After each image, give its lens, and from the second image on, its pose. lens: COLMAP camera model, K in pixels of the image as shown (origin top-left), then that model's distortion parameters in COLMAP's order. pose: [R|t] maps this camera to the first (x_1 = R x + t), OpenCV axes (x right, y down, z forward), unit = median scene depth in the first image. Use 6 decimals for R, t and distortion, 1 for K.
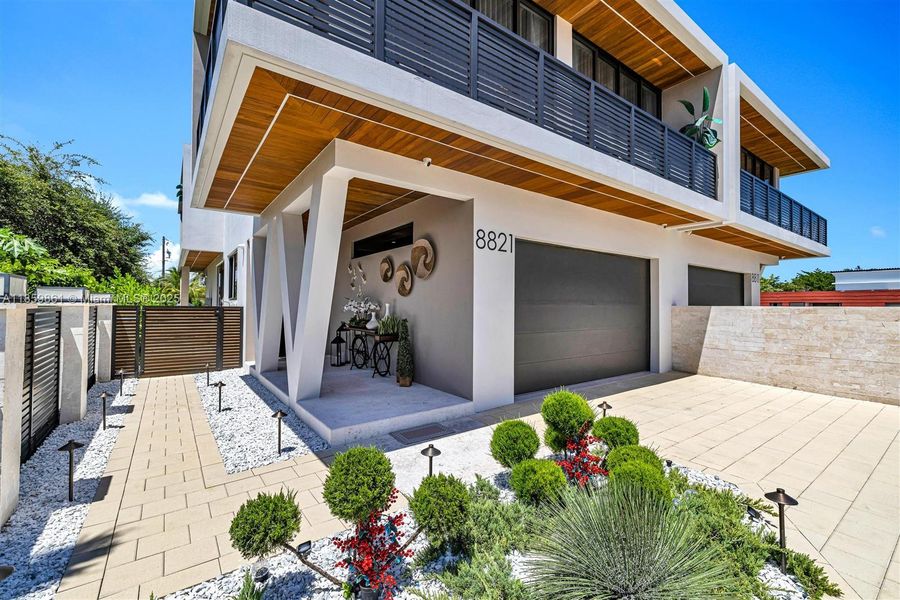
lens RADIAL K [[383.0, 0, 449.3], [0, 383.0, 289.5], [0, 0, 1]] dist [0.000951, 0.000180]
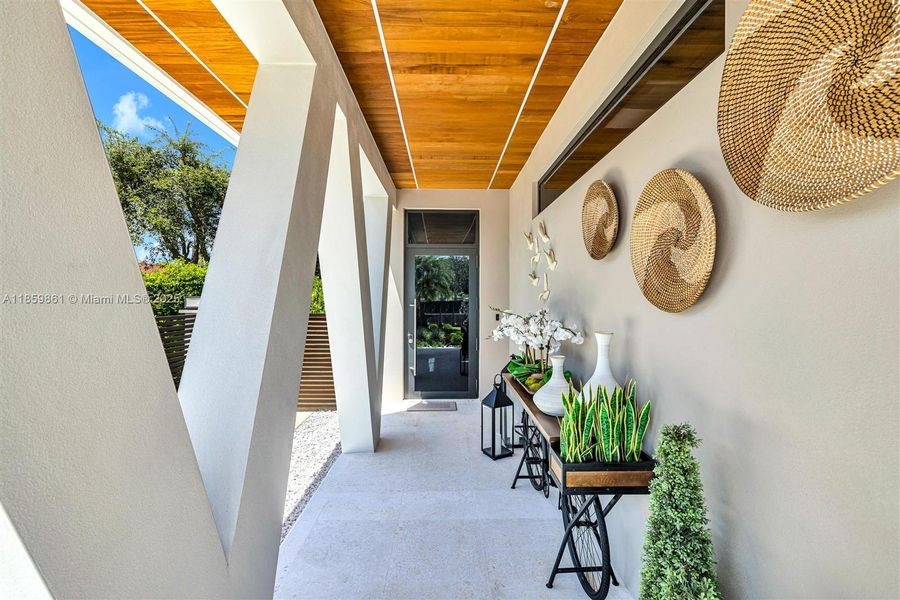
lens RADIAL K [[383.0, 0, 449.3], [0, 383.0, 289.5], [0, 0, 1]] dist [0.000951, 0.000180]
pose [[0.824715, -0.004843, -0.565528, -0.094172], [0.011845, 0.999892, 0.008710, 0.000482], [0.565425, -0.013882, 0.824683, 0.701403]]
